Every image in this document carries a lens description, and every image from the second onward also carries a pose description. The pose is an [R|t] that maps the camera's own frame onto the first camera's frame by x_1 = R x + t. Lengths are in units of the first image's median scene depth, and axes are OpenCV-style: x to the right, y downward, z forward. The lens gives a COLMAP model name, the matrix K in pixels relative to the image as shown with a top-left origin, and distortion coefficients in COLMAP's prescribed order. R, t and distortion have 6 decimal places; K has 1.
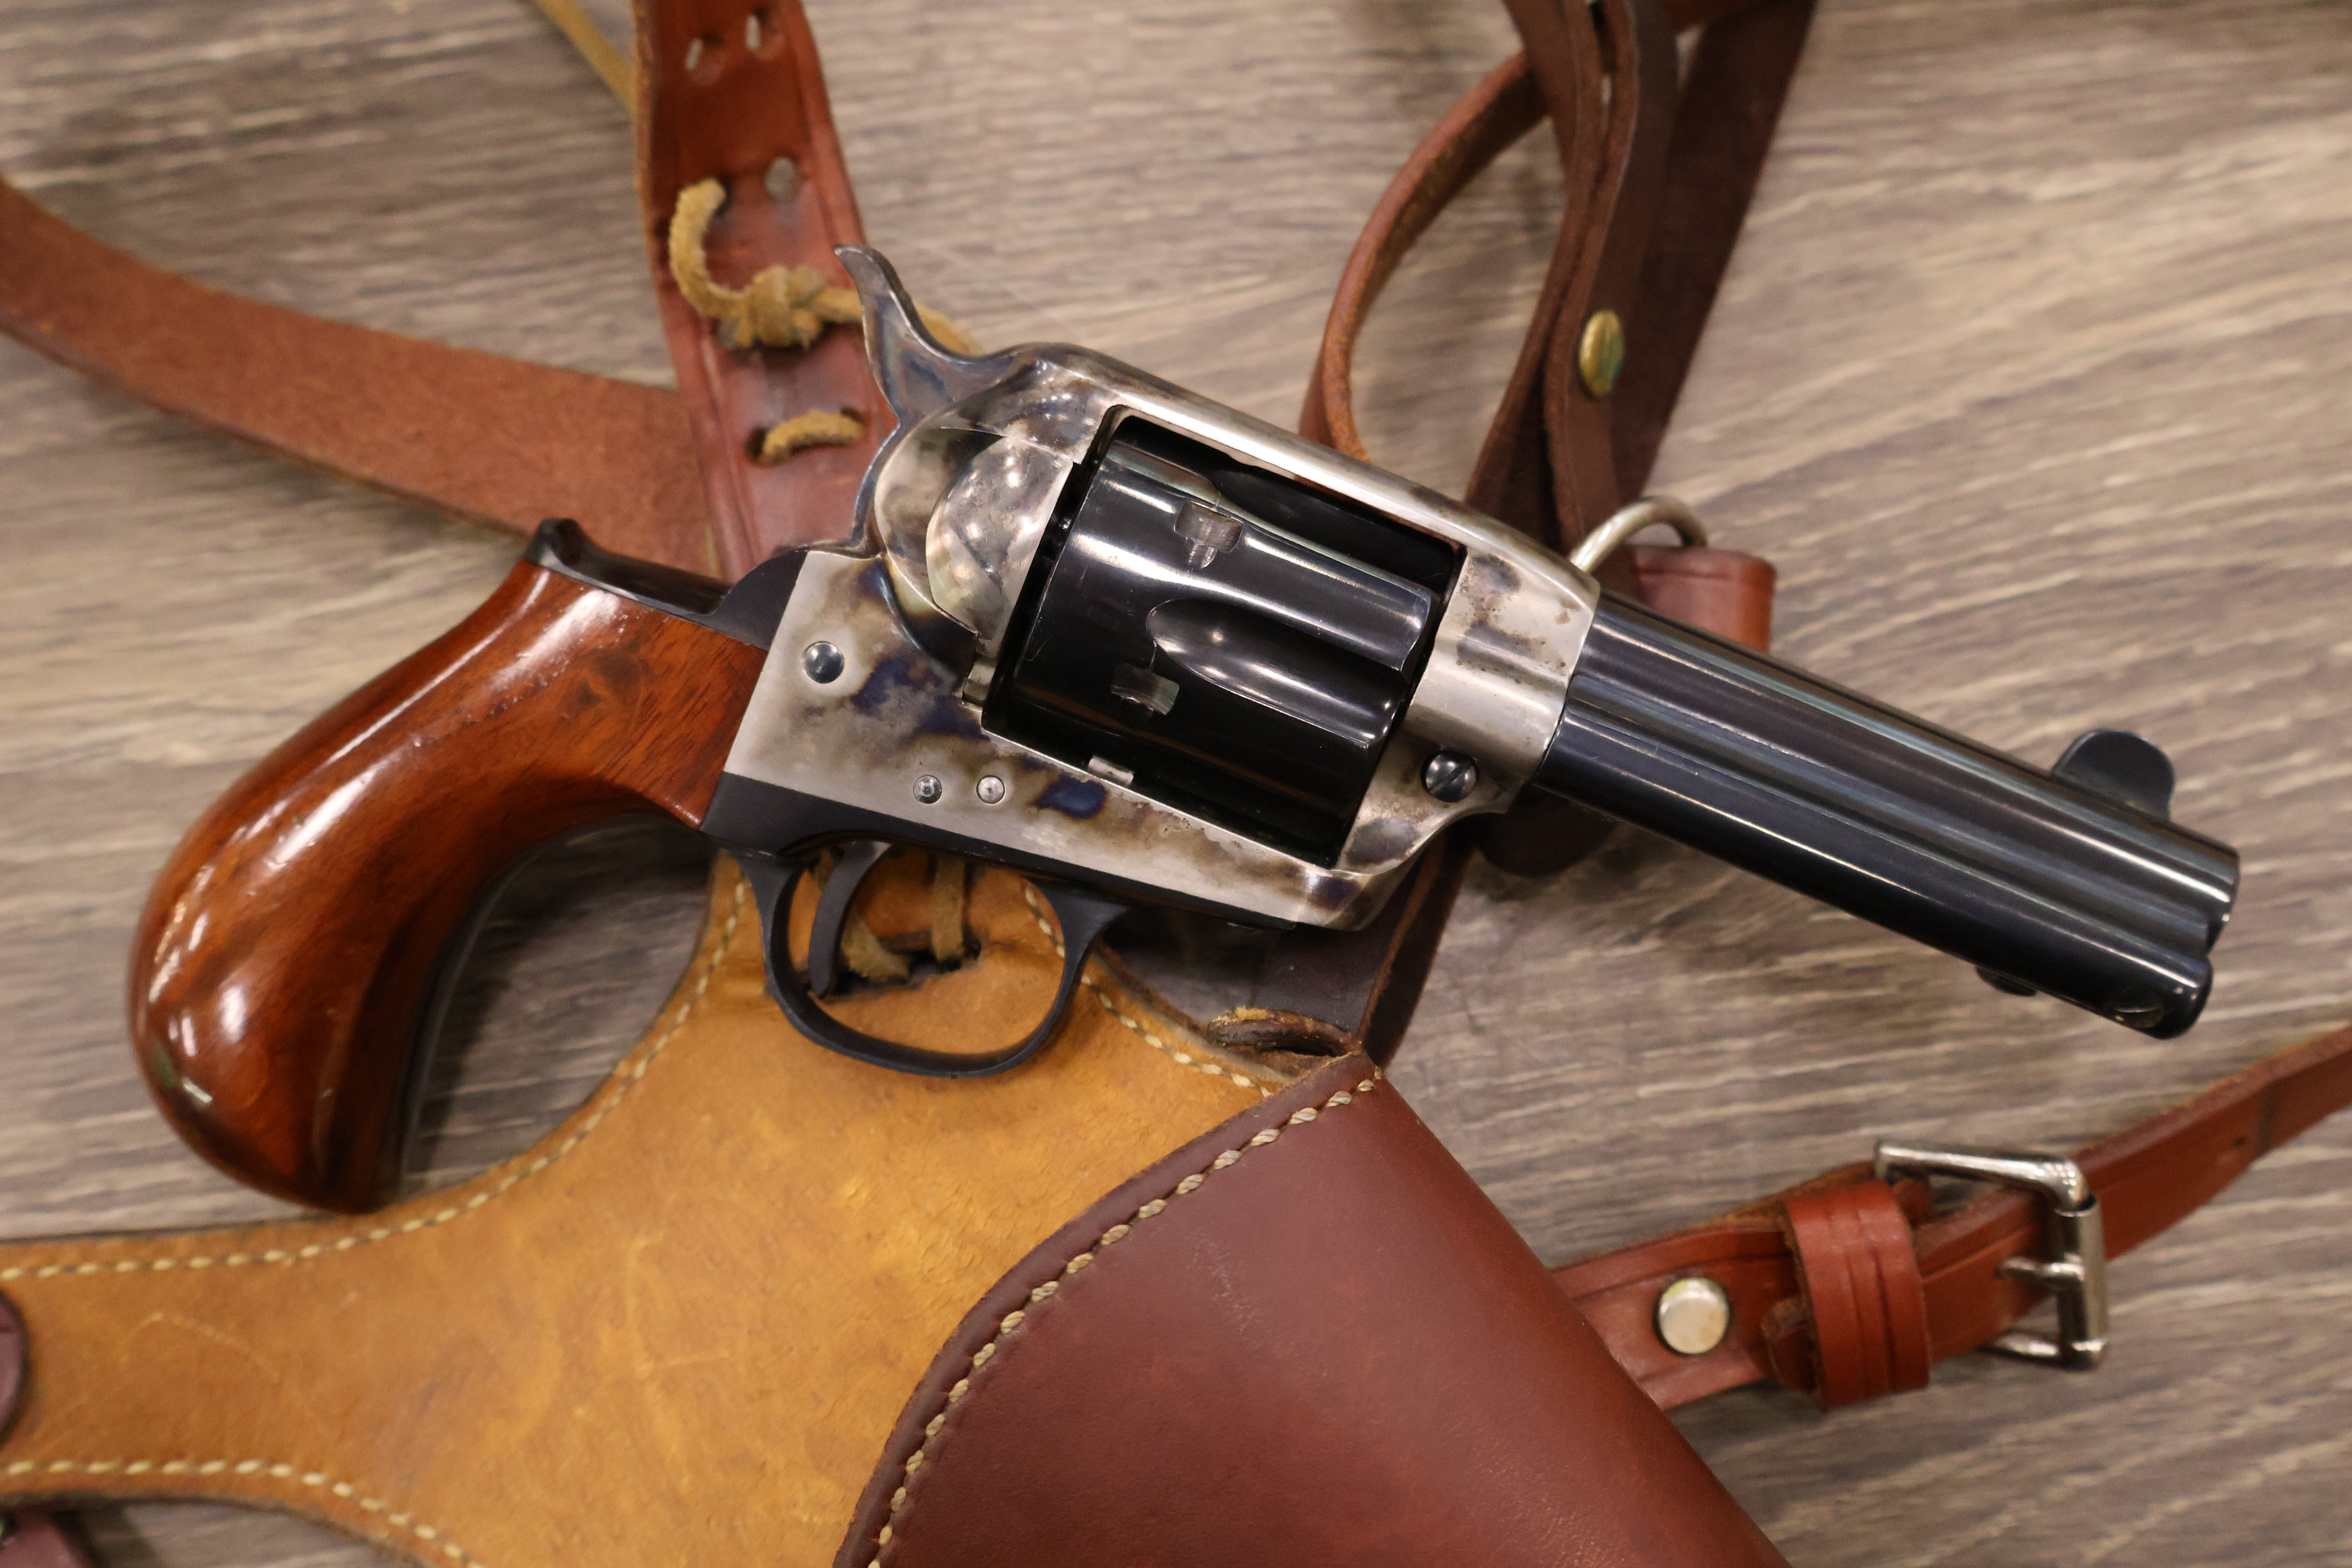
lens RADIAL K [[2708.1, 0, 1186.8], [0, 2708.1, 793.8], [0, 0, 1]] dist [0.006725, 0.000000]
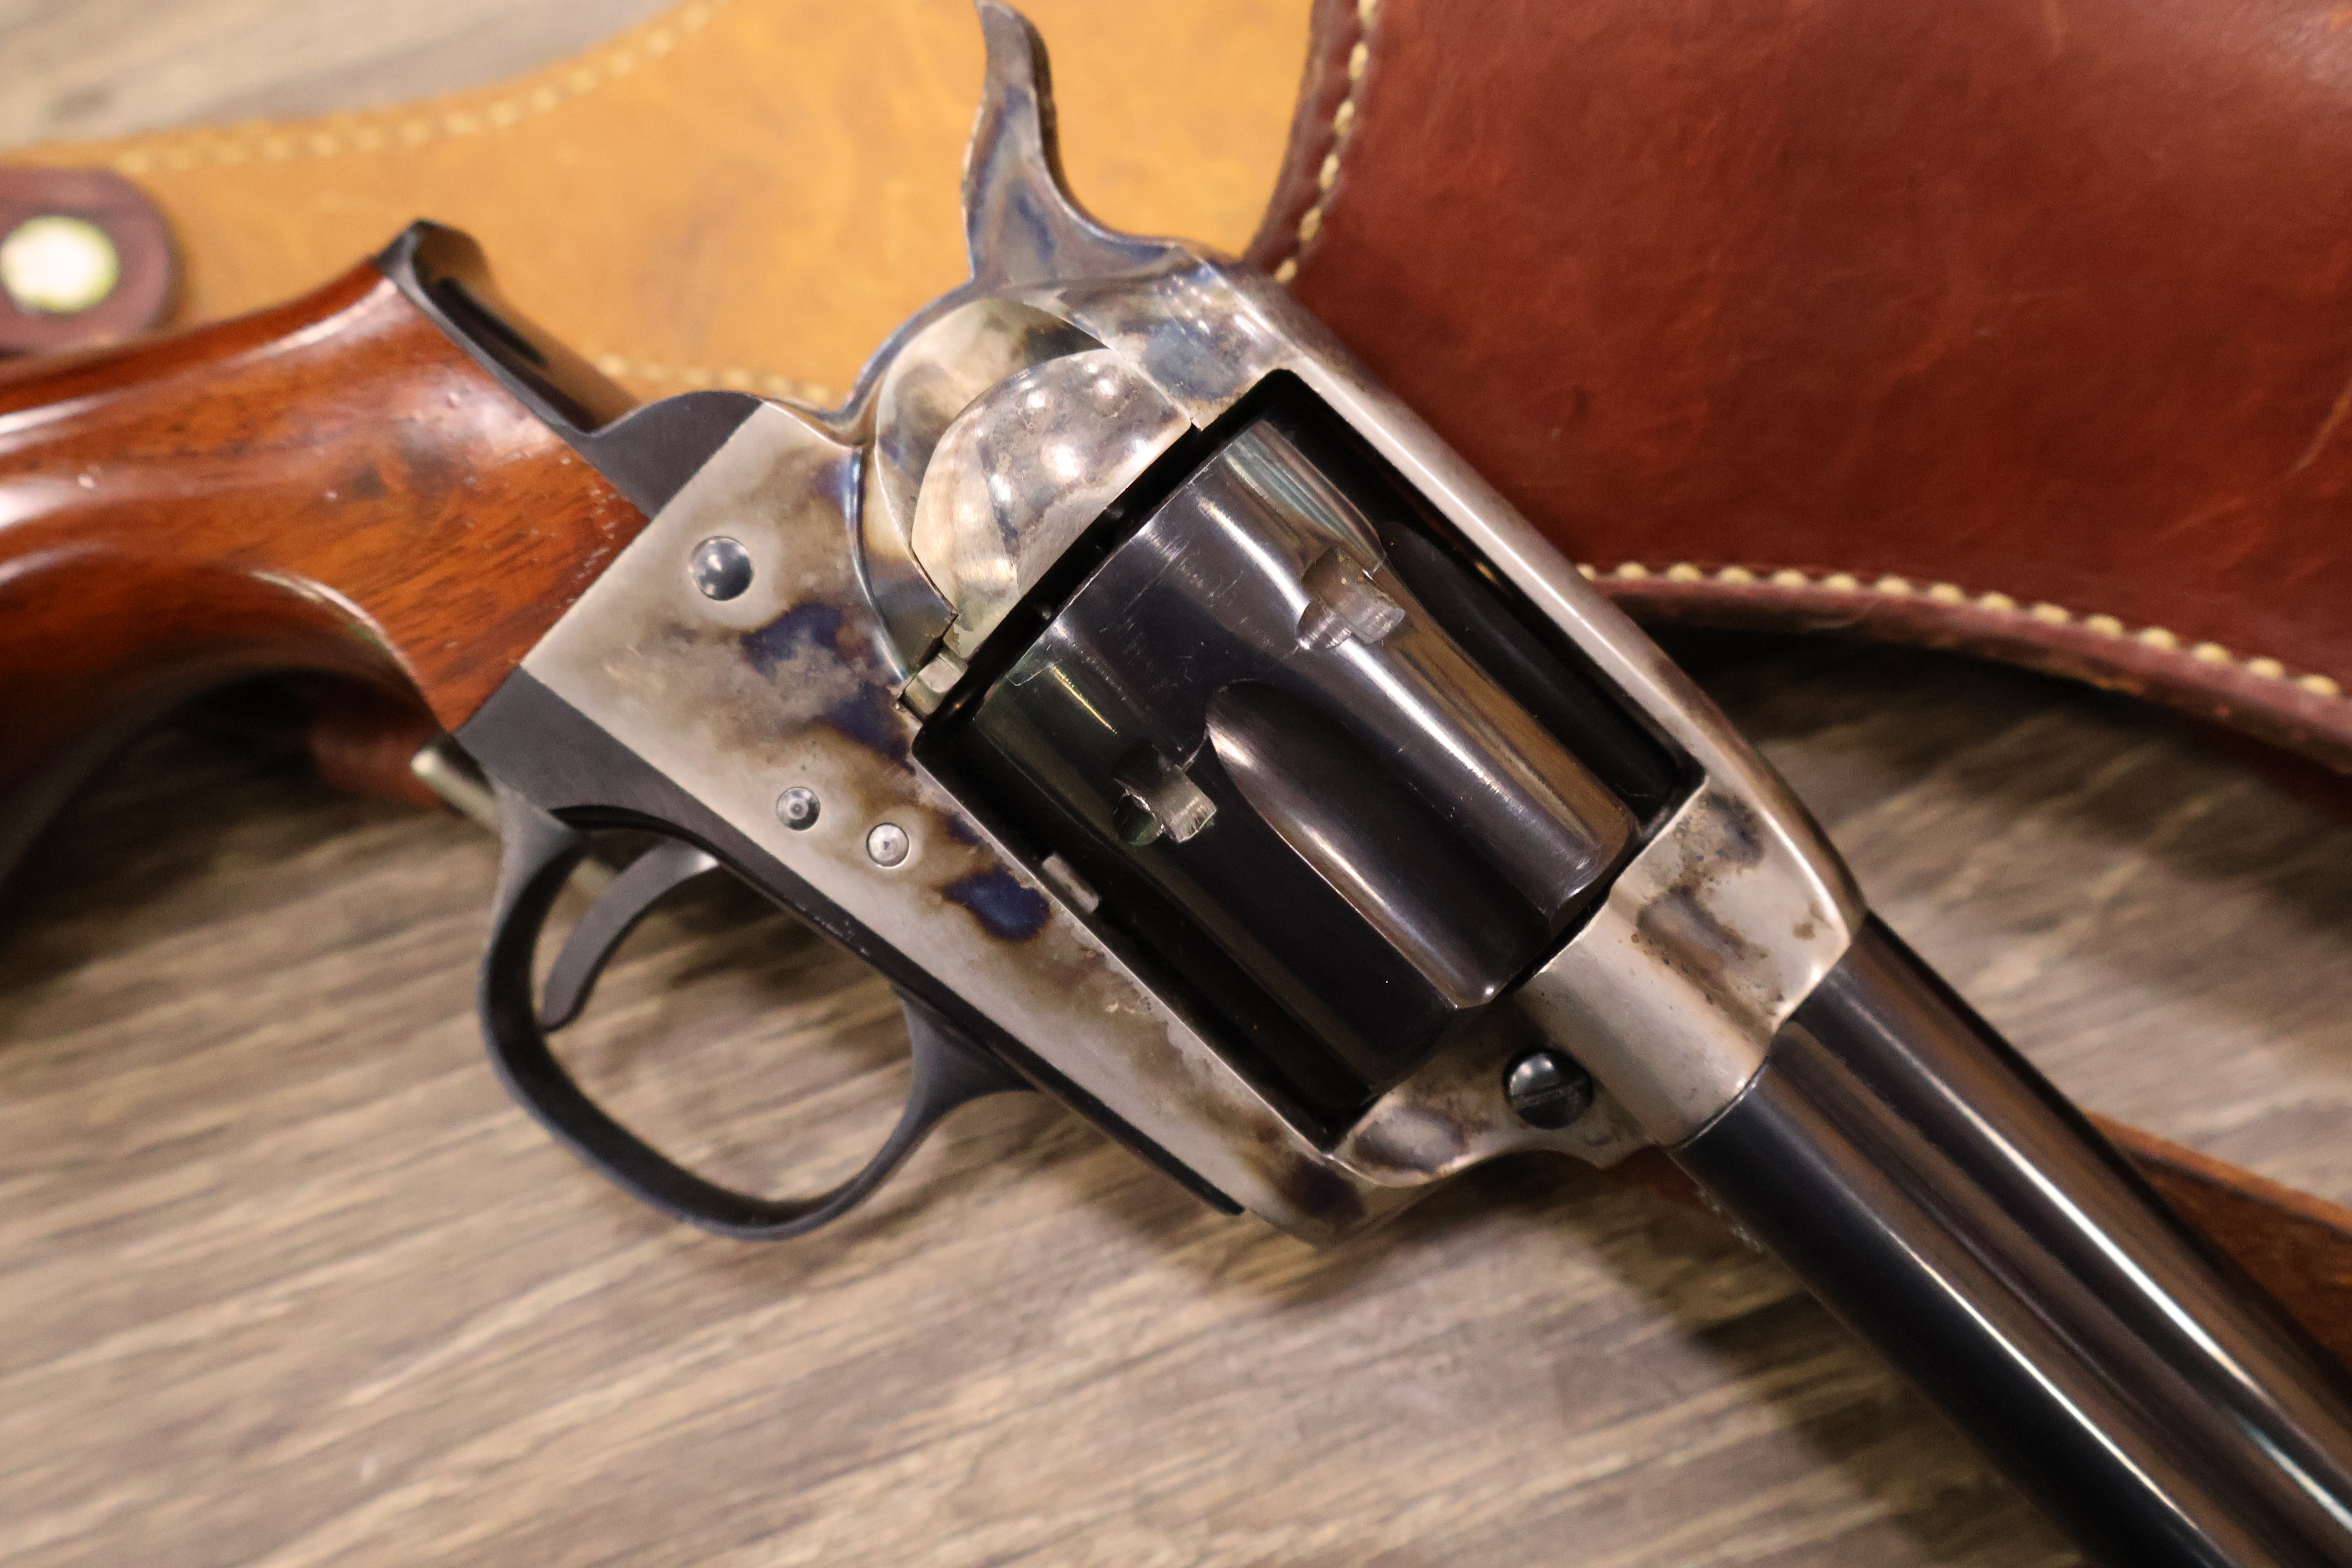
lens RADIAL K [[2498.7, 0, 1182.1], [0, 2498.7, 782.9], [0, 0, 1]] dist [0.019998, 0.000000]
pose [[0.927818, 0.372982, -0.006163, -0.008409], [-0.373001, 0.927398, -0.028325, -0.024838], [-0.004850, 0.028579, 0.999580, 0.397809]]
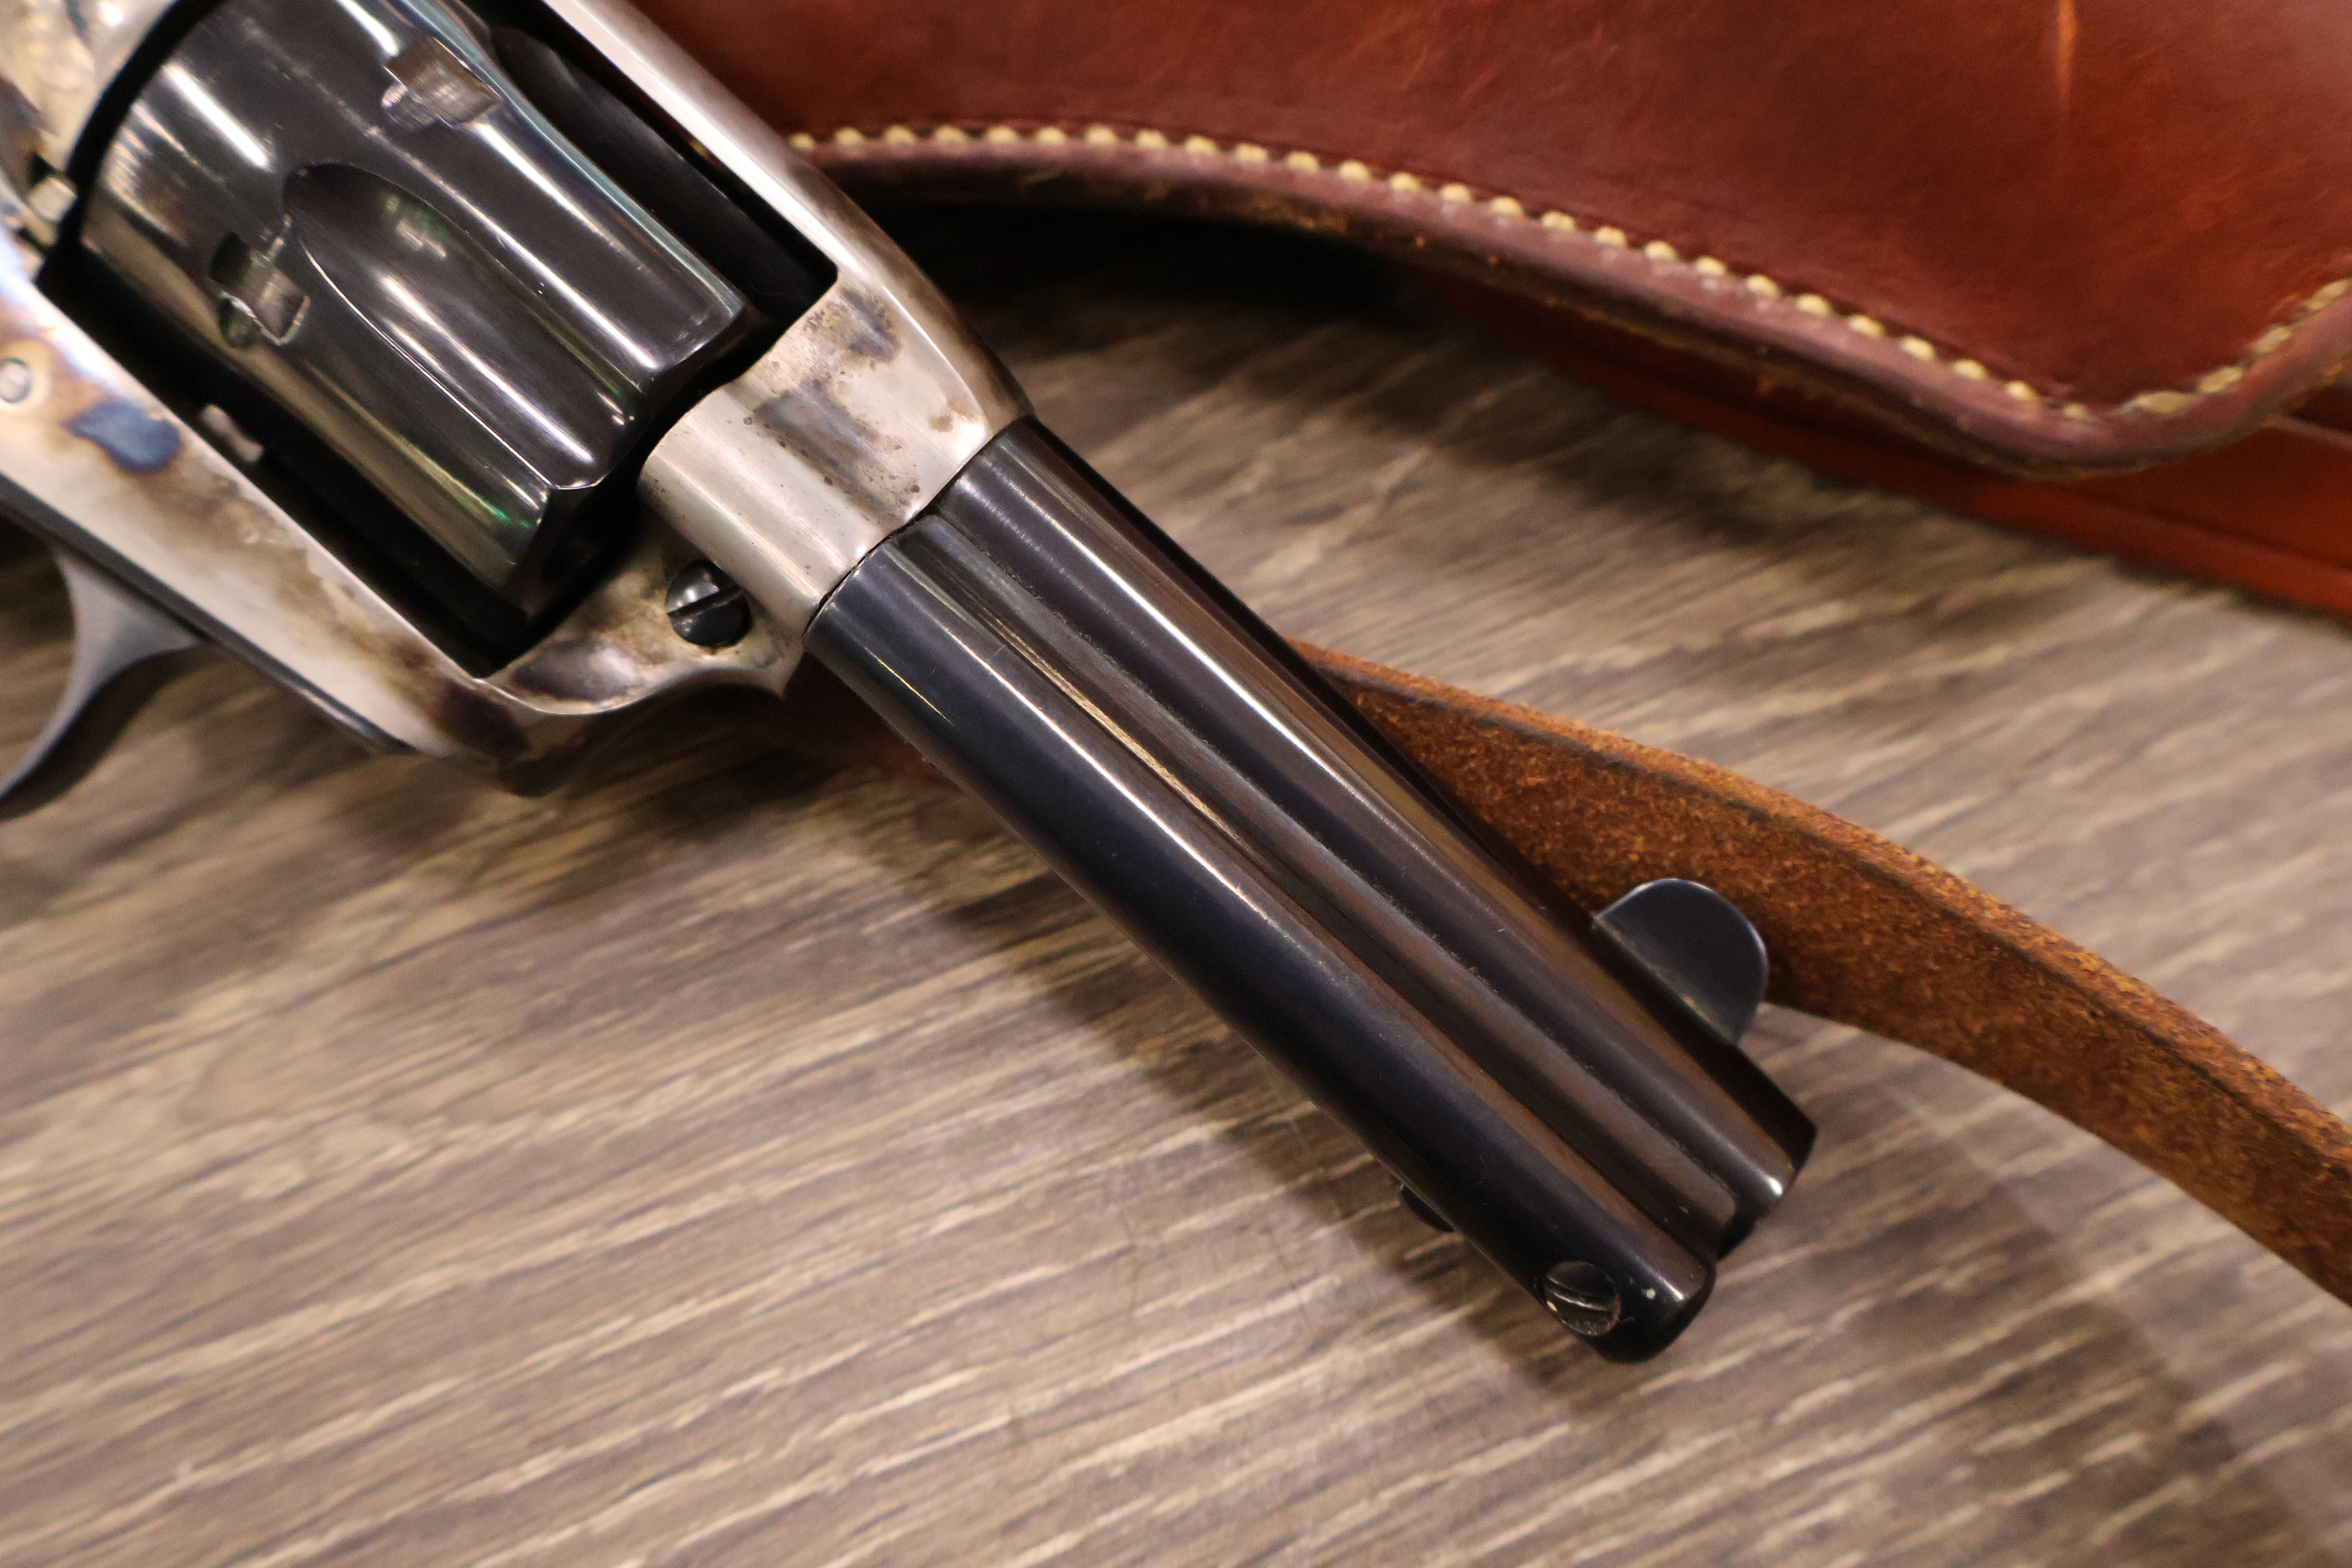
lens RADIAL K [[2498.7, 0, 1167.9], [0, 2498.7, 777.7], [0, 0, 1]] dist [0.019998, 0.000000]
pose [[0.942214, 0.334275, 0.022222, 0.201433], [-0.332153, 0.940763, -0.068115, 0.036074], [-0.043674, 0.056798, 0.997430, 0.408220]]
